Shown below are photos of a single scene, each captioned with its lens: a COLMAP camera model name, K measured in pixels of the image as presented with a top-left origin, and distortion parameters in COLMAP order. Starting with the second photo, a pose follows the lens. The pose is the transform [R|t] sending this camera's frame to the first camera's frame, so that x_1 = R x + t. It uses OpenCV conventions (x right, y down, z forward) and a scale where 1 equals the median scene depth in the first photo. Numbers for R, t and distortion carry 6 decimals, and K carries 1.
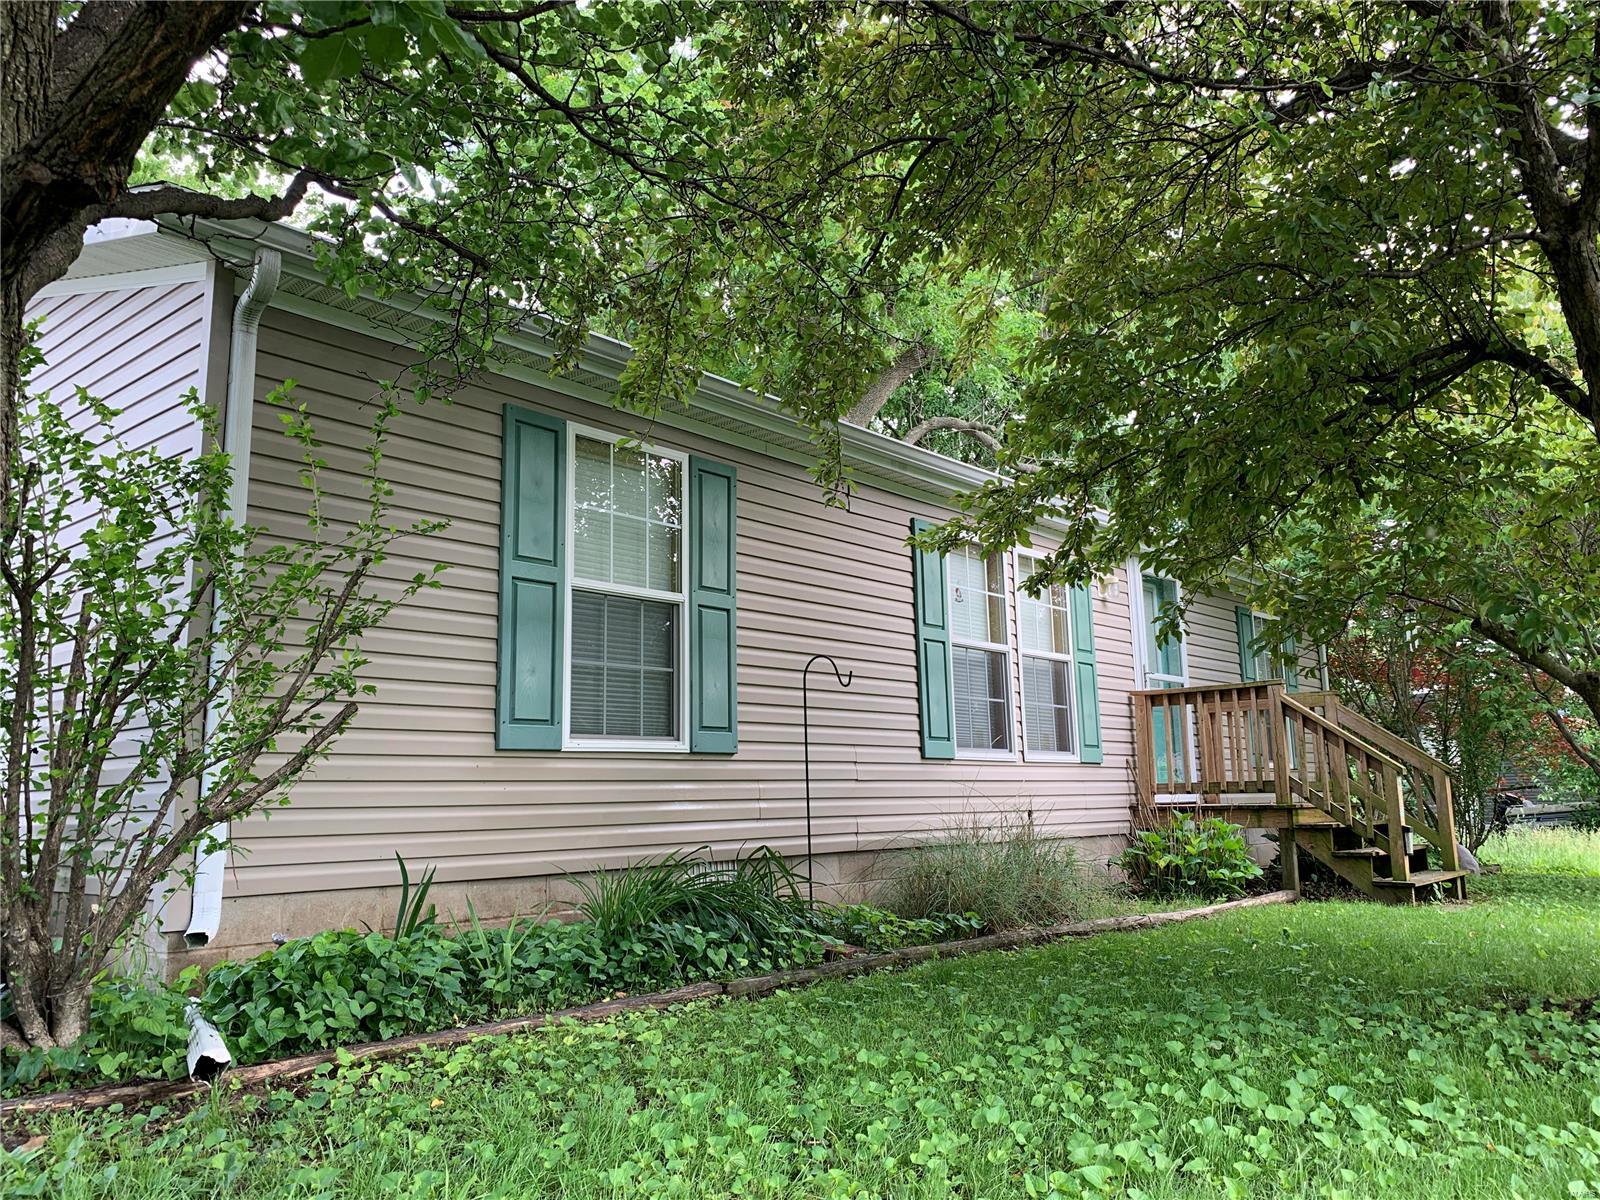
lens RADIAL K [[1209.3, 0, 800.0], [0, 1209.3, 600.0], [0, 0, 1]] dist [0.122147, -0.196637]
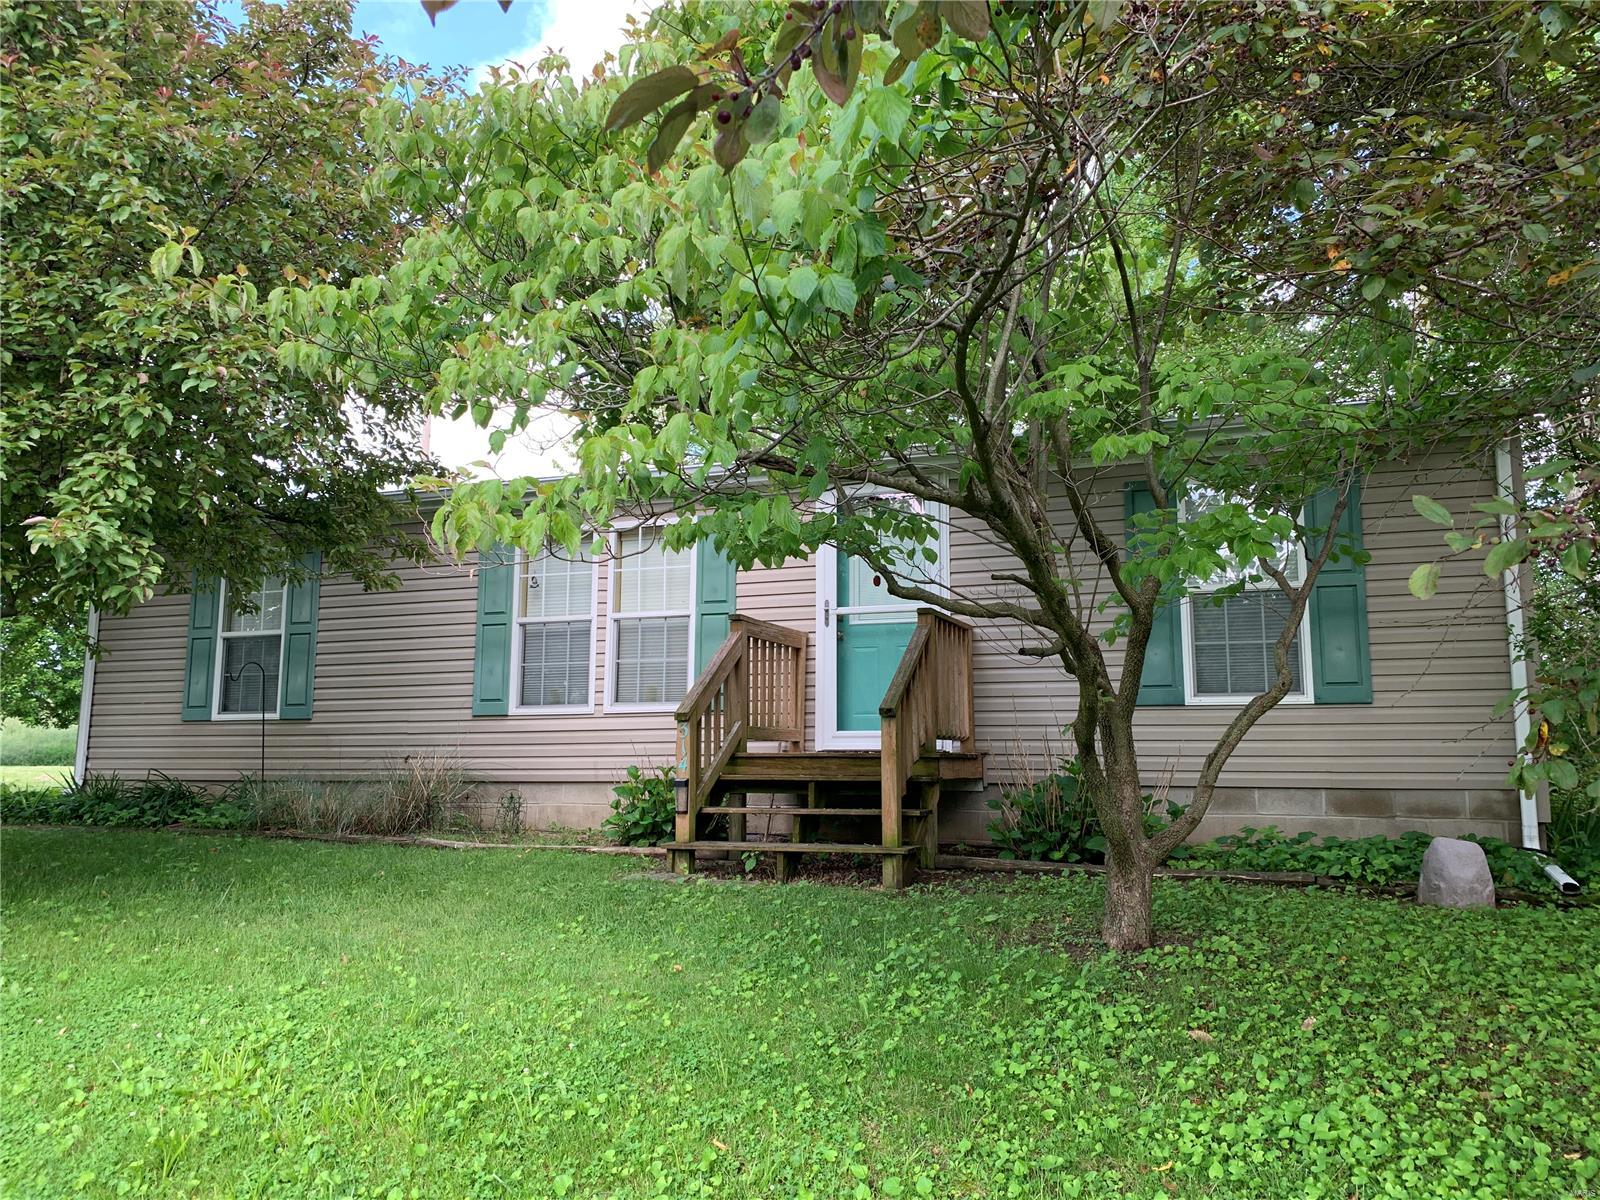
lens RADIAL K [[1209.3, 0, 800.0], [0, 1209.3, 600.0], [0, 0, 1]] dist [0.122147, -0.196637]
pose [[0.334107, -0.114661, -0.935535, 1.808944], [0.141868, 0.987383, -0.070351, 0.184454], [0.931797, -0.109217, 0.346158, 1.091141]]
